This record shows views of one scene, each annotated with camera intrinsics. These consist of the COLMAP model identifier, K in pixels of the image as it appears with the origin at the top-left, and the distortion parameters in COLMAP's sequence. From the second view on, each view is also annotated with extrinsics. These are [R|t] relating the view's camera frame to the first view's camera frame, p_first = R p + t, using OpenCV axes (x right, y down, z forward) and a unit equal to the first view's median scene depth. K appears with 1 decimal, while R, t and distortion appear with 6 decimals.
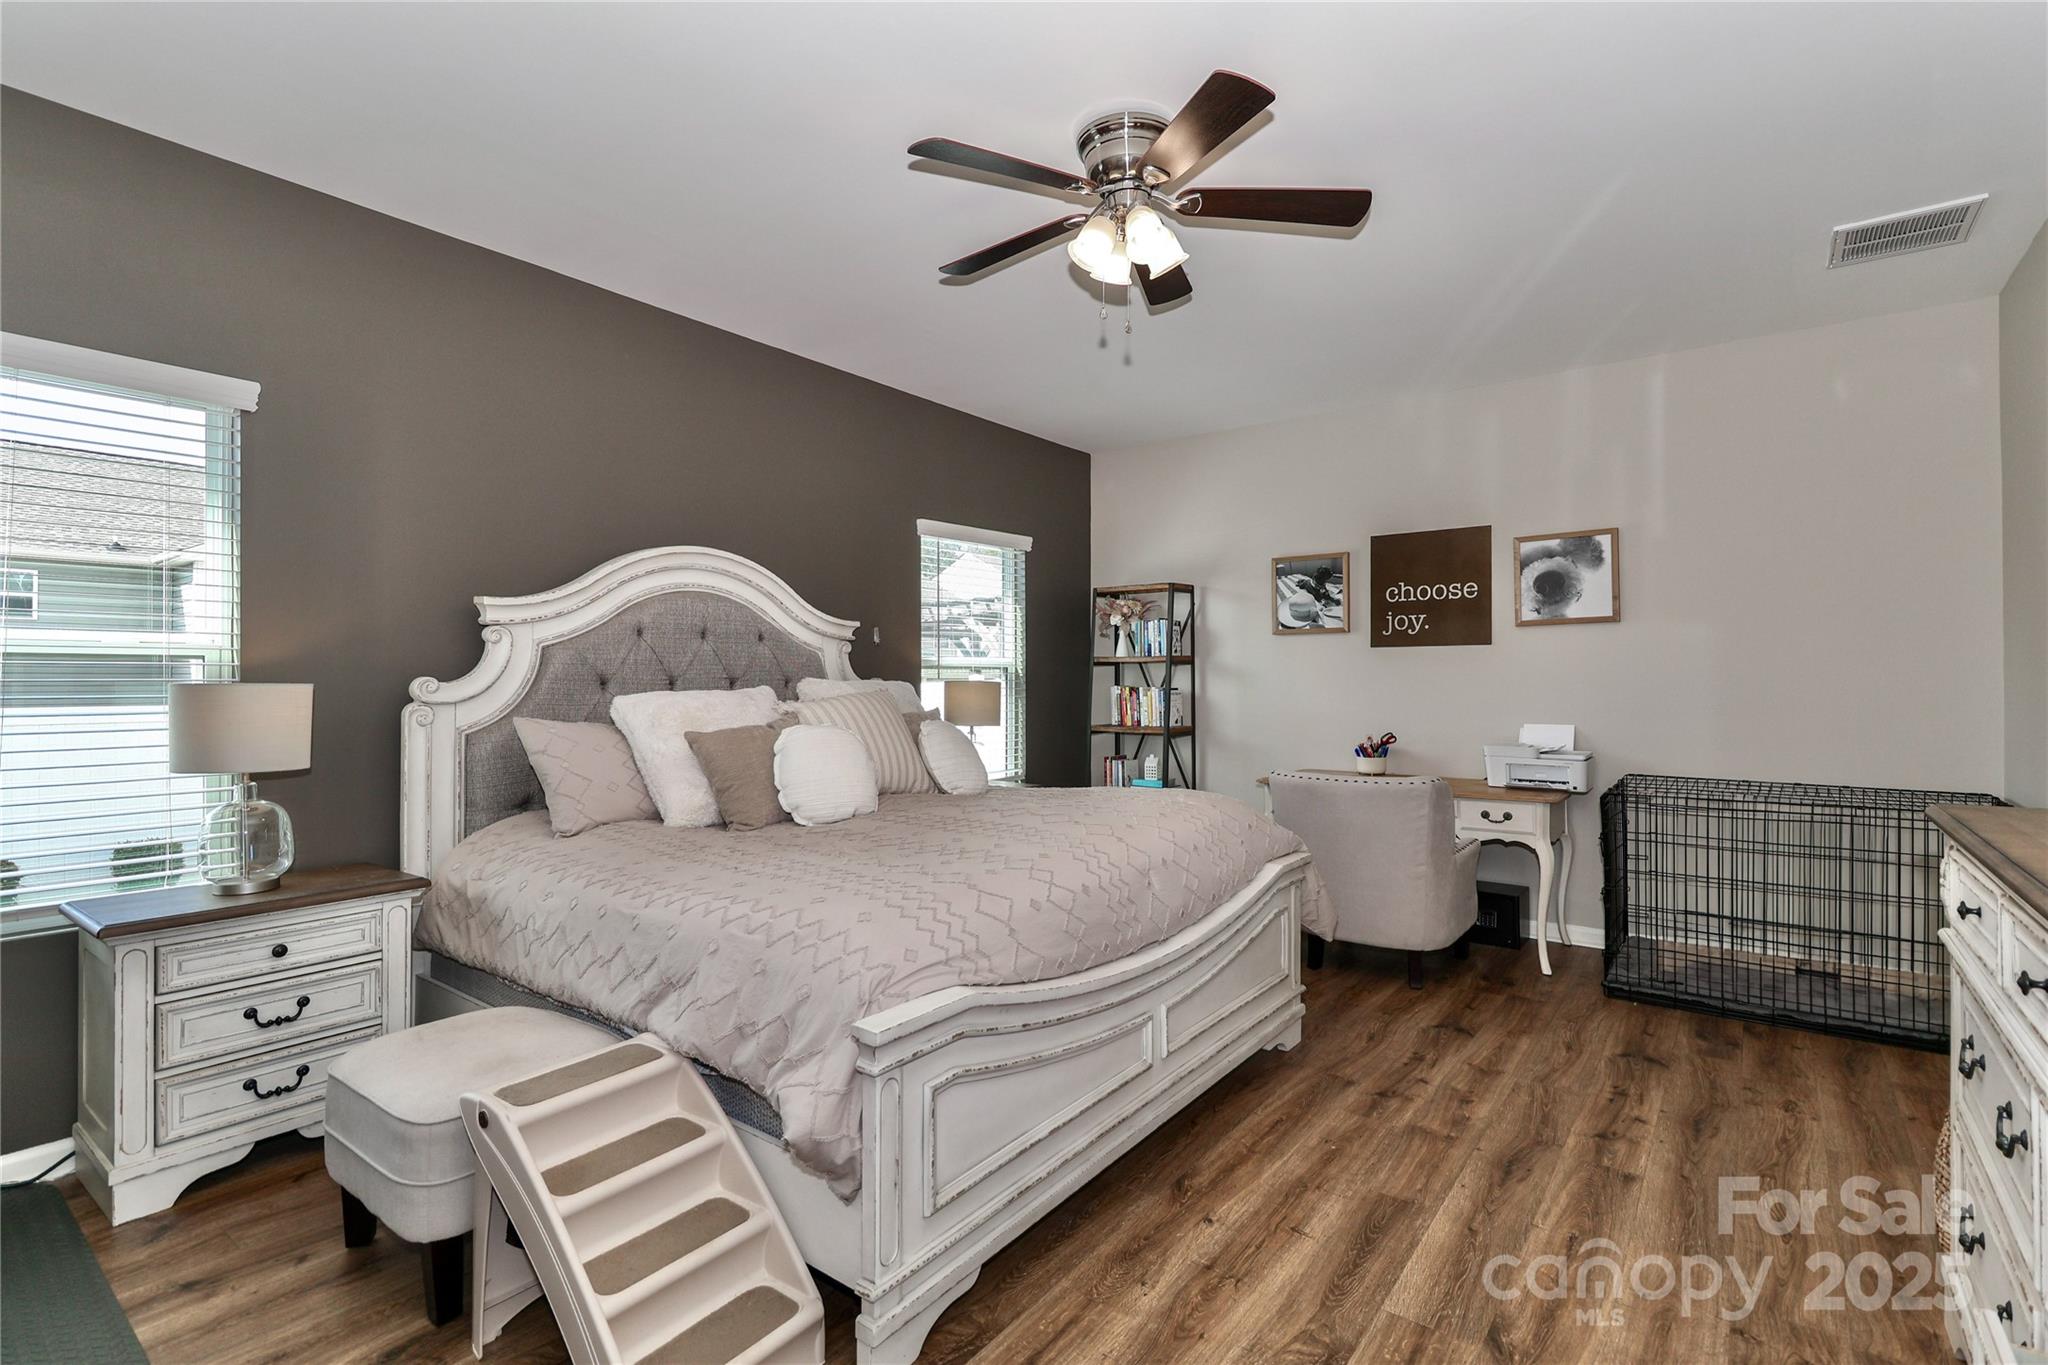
lens RADIAL K [[953.4, 0, 1047.2], [0, 953.4, 659.7], [0, 0, 1]] dist [-0.001781, -0.011551]
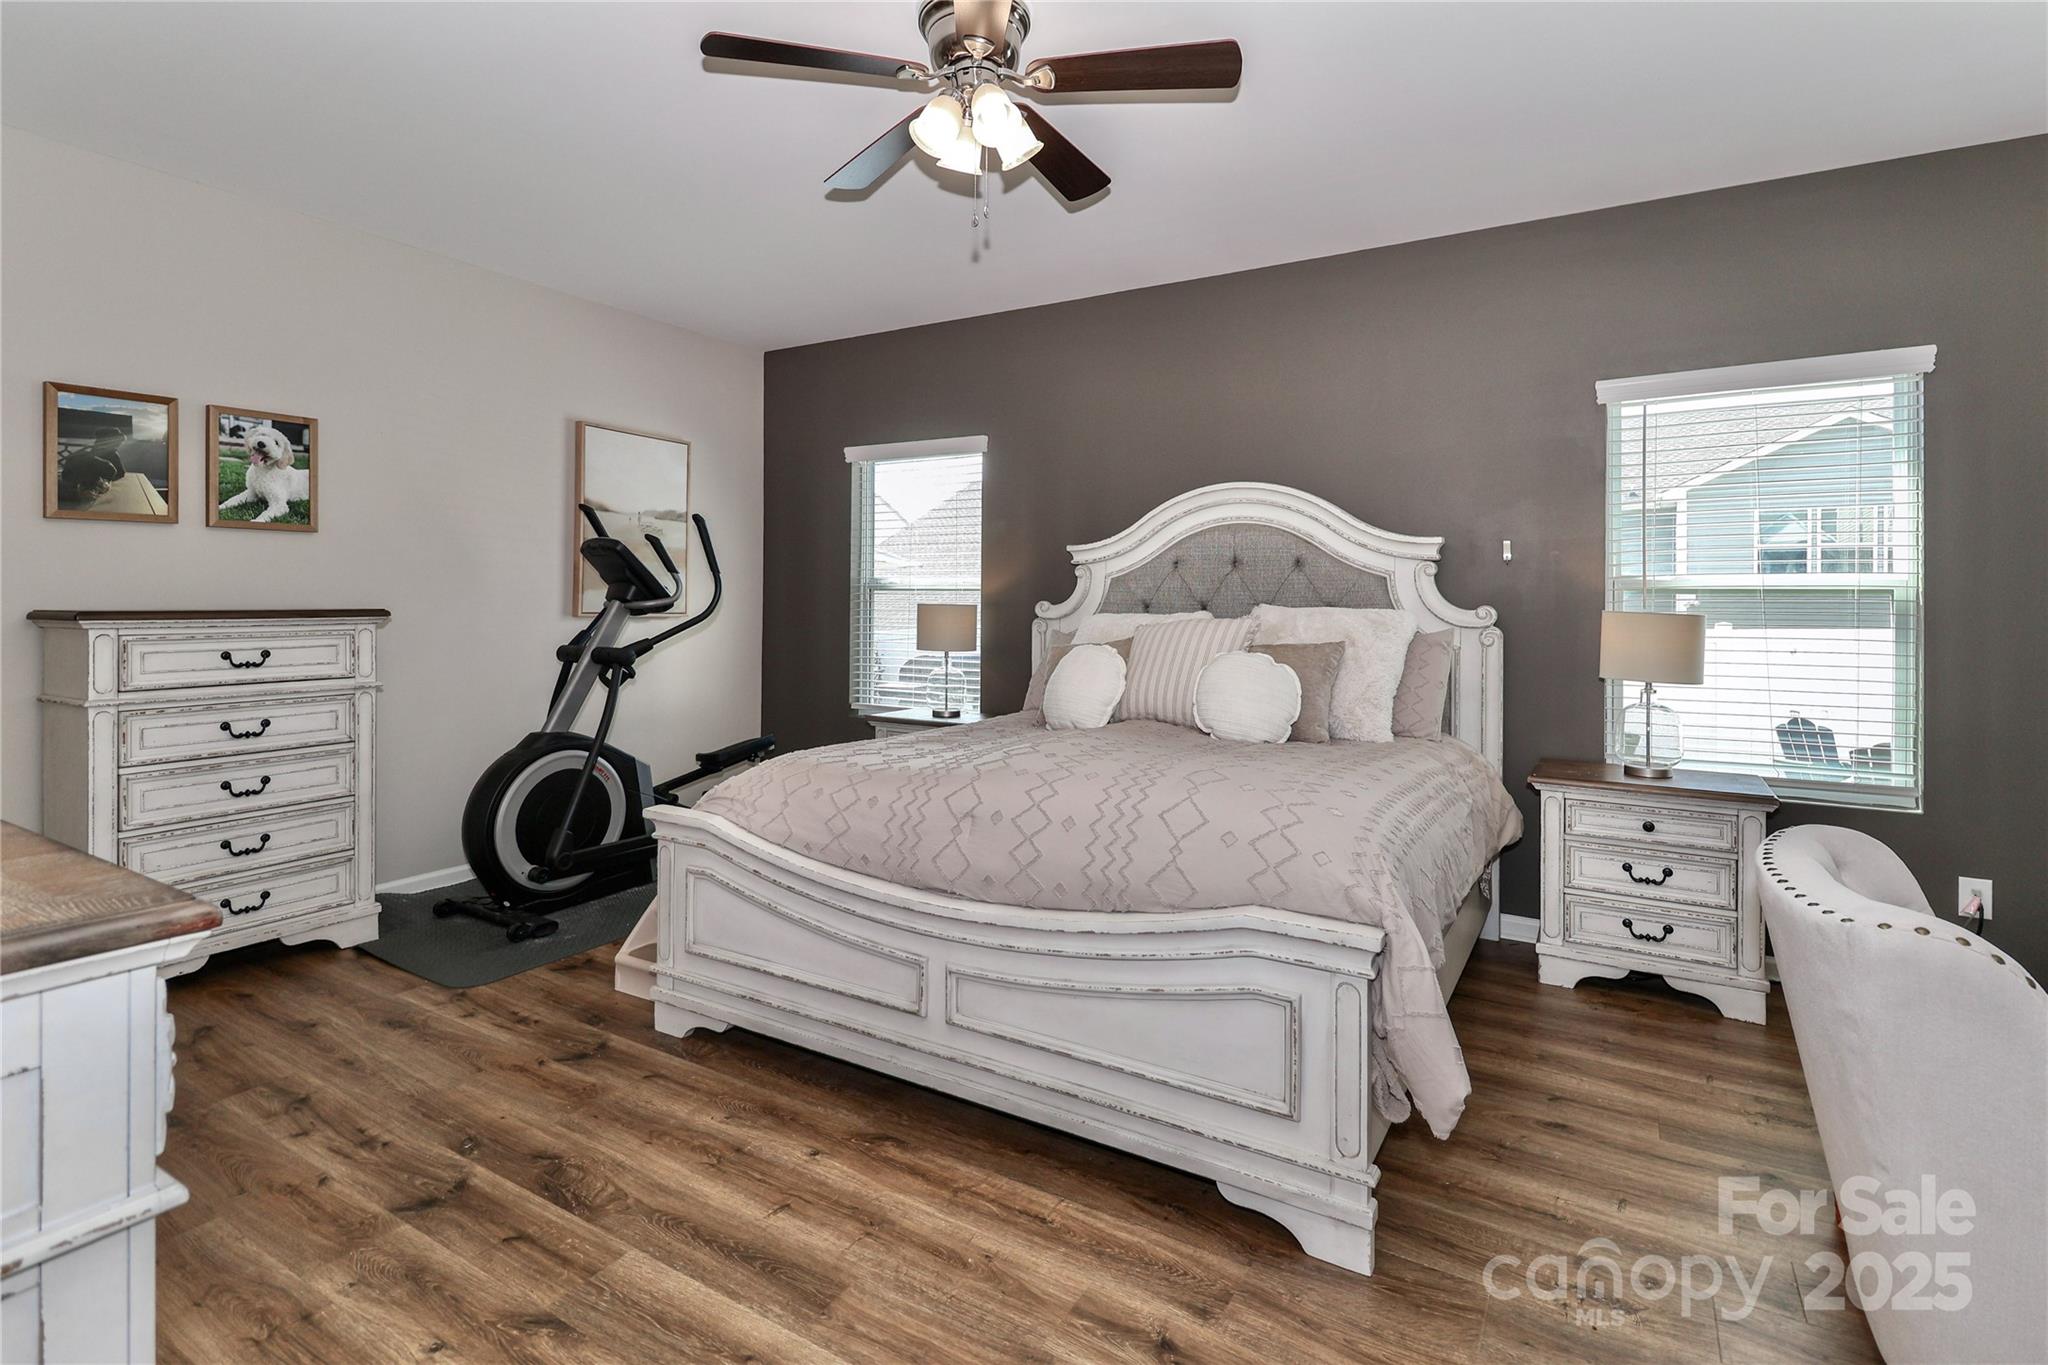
lens RADIAL K [[971.0, 0, 1131.5], [0, 971.0, 678.5], [0, 0, 1]] dist [-0.009773, 0.000201]
pose [[0.134676, 0.108969, -0.984880, 0.911419], [0.027705, 0.993132, 0.113671, -0.031958], [0.990502, -0.042595, 0.130732, 0.925234]]
